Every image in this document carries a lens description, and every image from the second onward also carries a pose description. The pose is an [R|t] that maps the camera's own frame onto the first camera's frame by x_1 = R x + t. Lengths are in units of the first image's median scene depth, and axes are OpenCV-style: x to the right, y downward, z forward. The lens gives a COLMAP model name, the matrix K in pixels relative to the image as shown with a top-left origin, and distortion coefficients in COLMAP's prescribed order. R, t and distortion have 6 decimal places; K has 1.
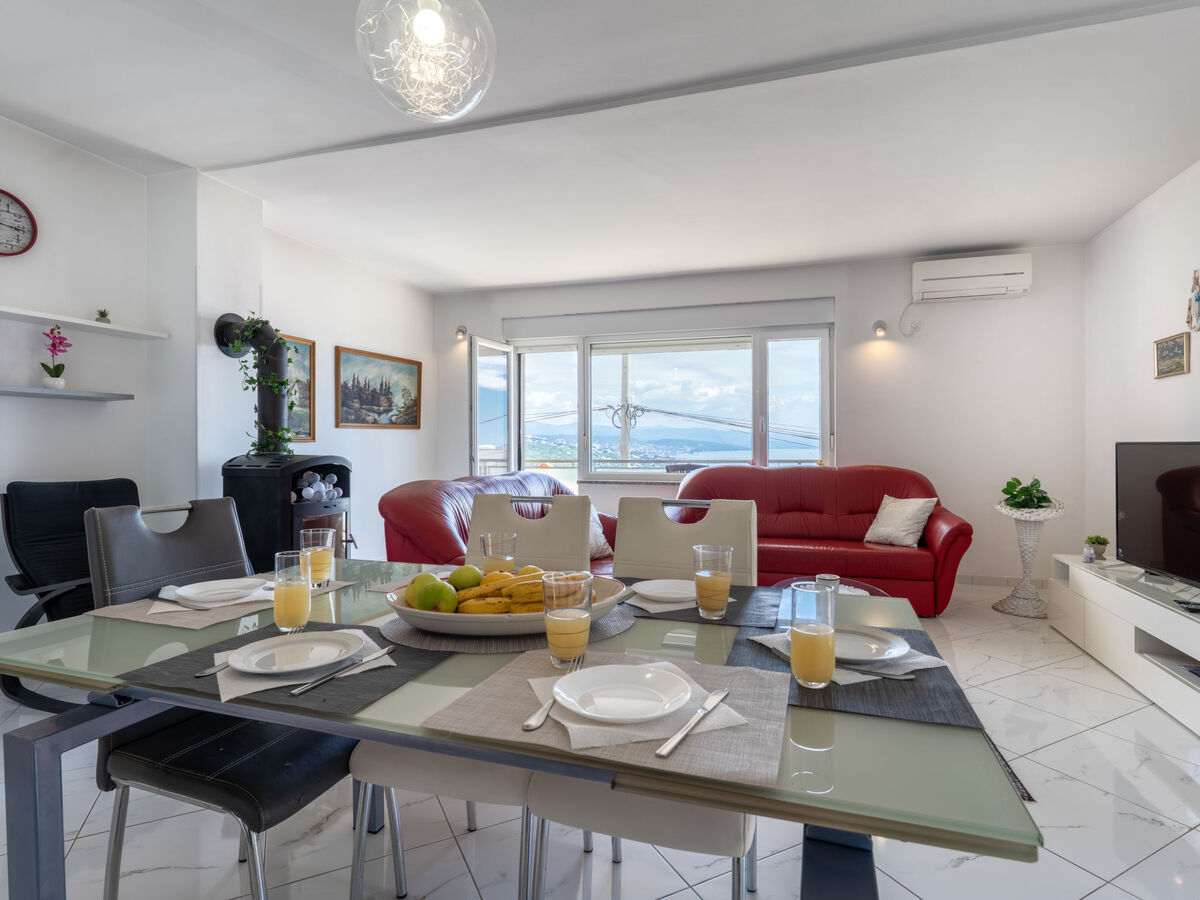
lens RADIAL K [[639.6, 0, 604.2], [0, 639.6, 444.1], [0, 0, 1]] dist [-0.006299, 0.002897]
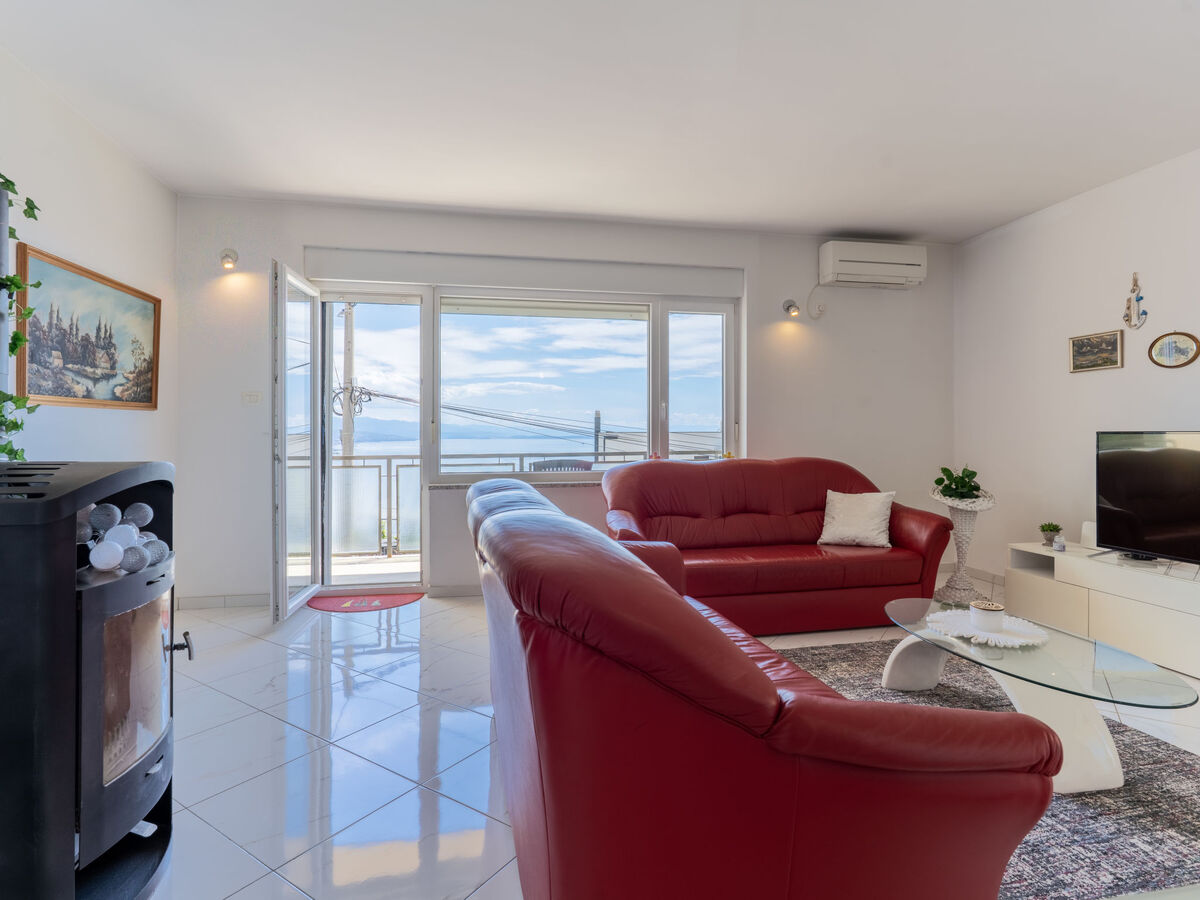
lens RADIAL K [[639.6, 0, 594.6], [0, 639.6, 432.3], [0, 0, 1]] dist [-0.006299, 0.002897]
pose [[0.876399, 0.000120, 0.481585, -0.276706], [0.000999, 0.999997, -0.002069, -0.000892], [-0.481584, 0.002294, 0.876397, 0.351433]]
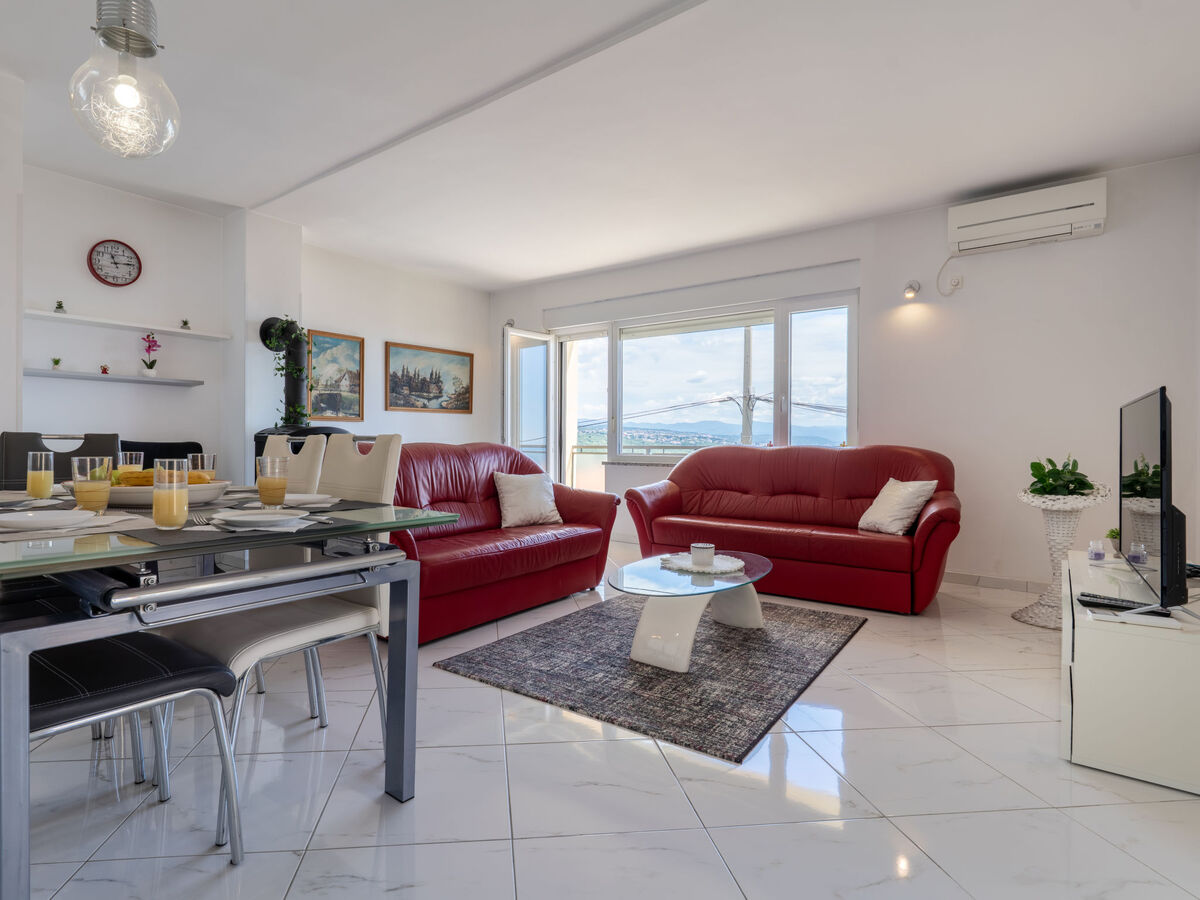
lens RADIAL K [[639.6, 0, 539.1], [0, 639.6, 446.4], [0, 0, 1]] dist [-0.006299, 0.002897]
pose [[0.927615, 0.009530, -0.373417, 0.307268], [-0.008022, 0.999952, 0.005593, 0.034107], [0.373453, -0.002193, 0.927647, 0.004360]]
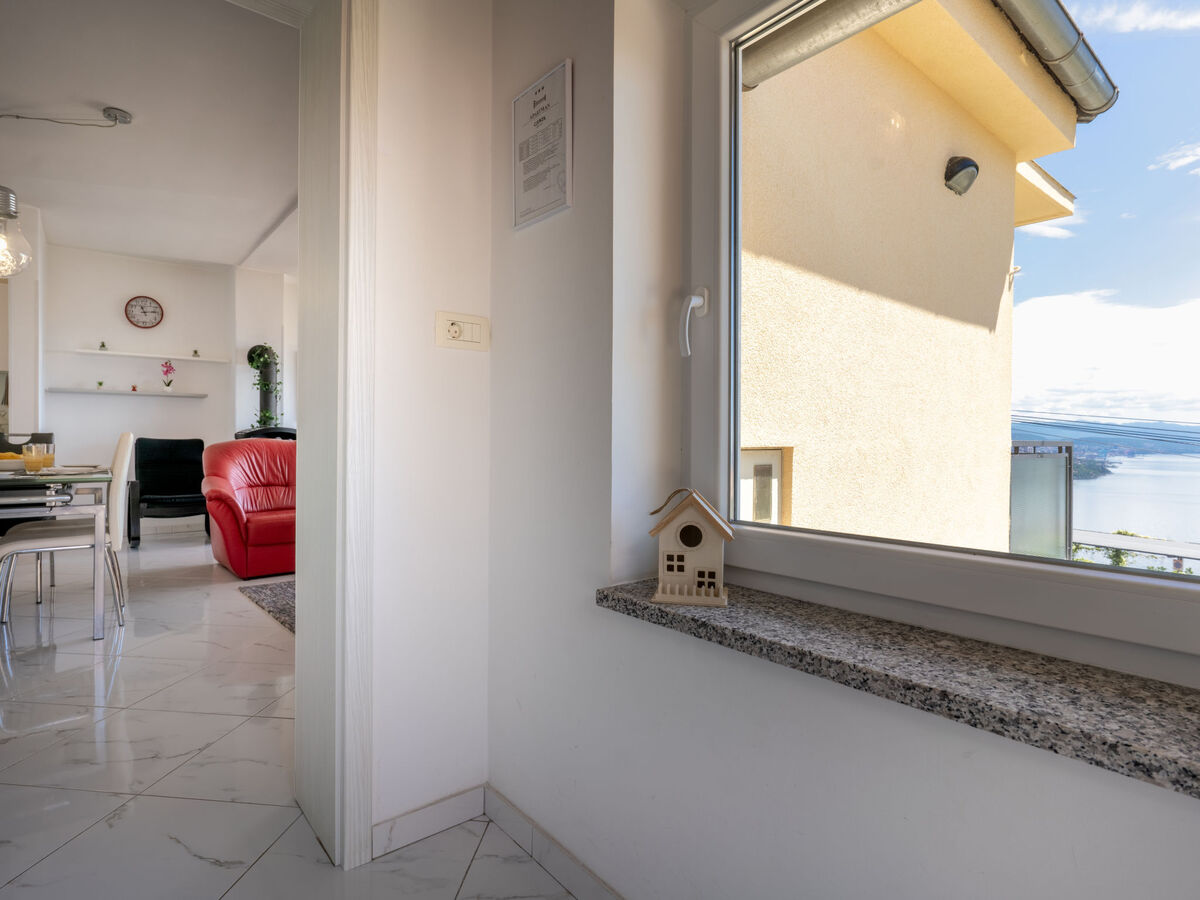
lens RADIAL K [[639.6, 0, 597.2], [0, 639.6, 445.1], [0, 0, 1]] dist [-0.006299, 0.002897]
pose [[0.827972, 0.005861, -0.560739, 0.874599], [-0.002580, 0.999975, 0.006642, 0.038479], [0.560763, -0.004052, 0.827966, 0.072068]]
